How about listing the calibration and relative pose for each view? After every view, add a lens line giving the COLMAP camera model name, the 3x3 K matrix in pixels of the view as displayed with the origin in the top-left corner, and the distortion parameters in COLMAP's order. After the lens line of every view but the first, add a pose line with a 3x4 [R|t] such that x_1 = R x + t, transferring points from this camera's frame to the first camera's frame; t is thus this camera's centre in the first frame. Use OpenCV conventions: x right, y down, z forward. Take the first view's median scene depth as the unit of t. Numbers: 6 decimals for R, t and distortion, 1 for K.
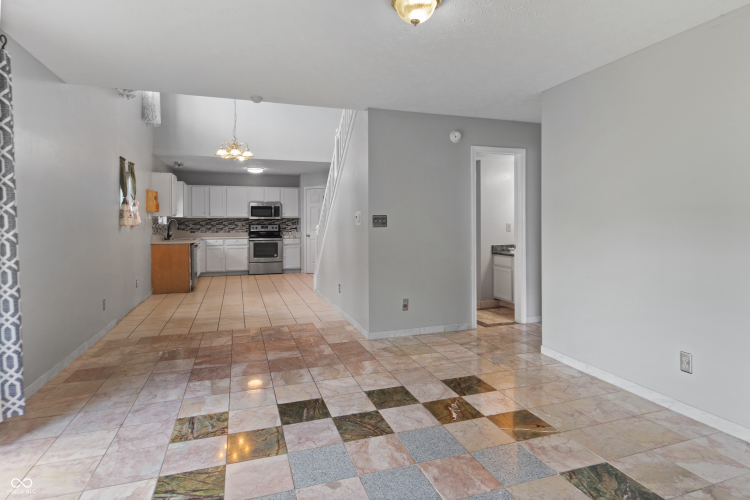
lens RADIAL K [[410.4, 0, 379.0], [0, 410.4, 222.0], [0, 0, 1]] dist [0.015956, -0.004571]
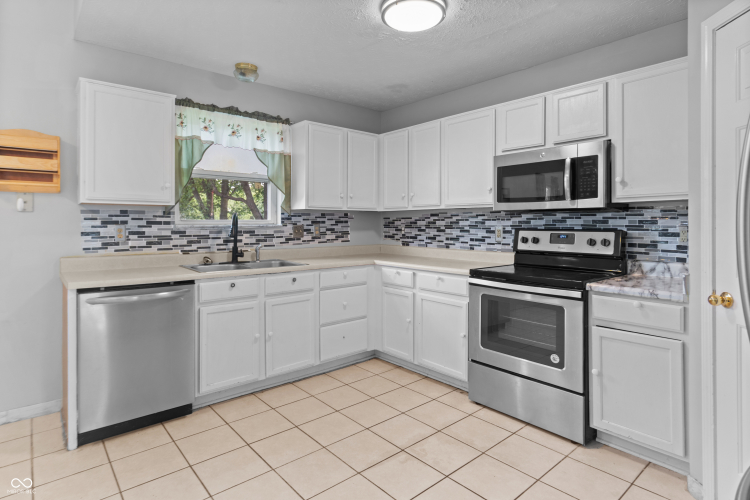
lens RADIAL K [[410.4, 0, 379.9], [0, 410.4, 226.5], [0, 0, 1]] dist [0.015956, -0.004571]
pose [[0.366802, 0.010422, -0.930241, -0.065519], [0.001759, 0.999928, 0.011896, 0.000765], [0.930297, -0.006000, 0.366757, 0.814057]]
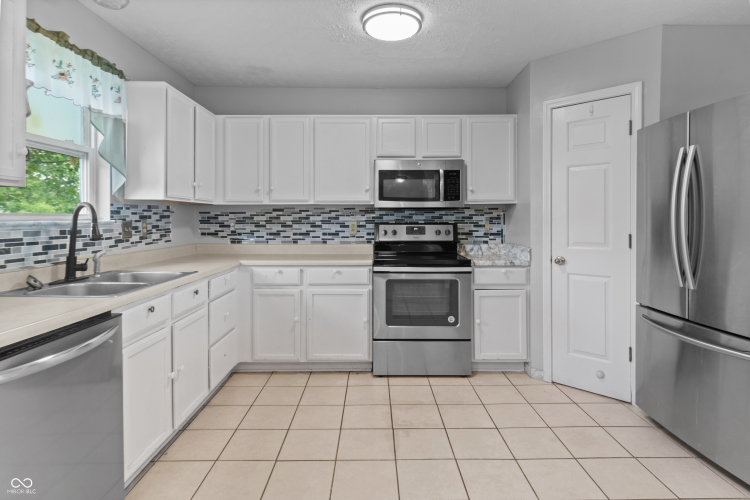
lens RADIAL K [[410.4, 0, 376.4], [0, 410.4, 224.1], [0, 0, 1]] dist [0.015956, -0.004571]
pose [[0.945115, 0.007522, -0.326650, -0.201710], [-0.001716, 0.999835, 0.018060, 0.000613], [0.326732, -0.016509, 0.944973, 0.675255]]
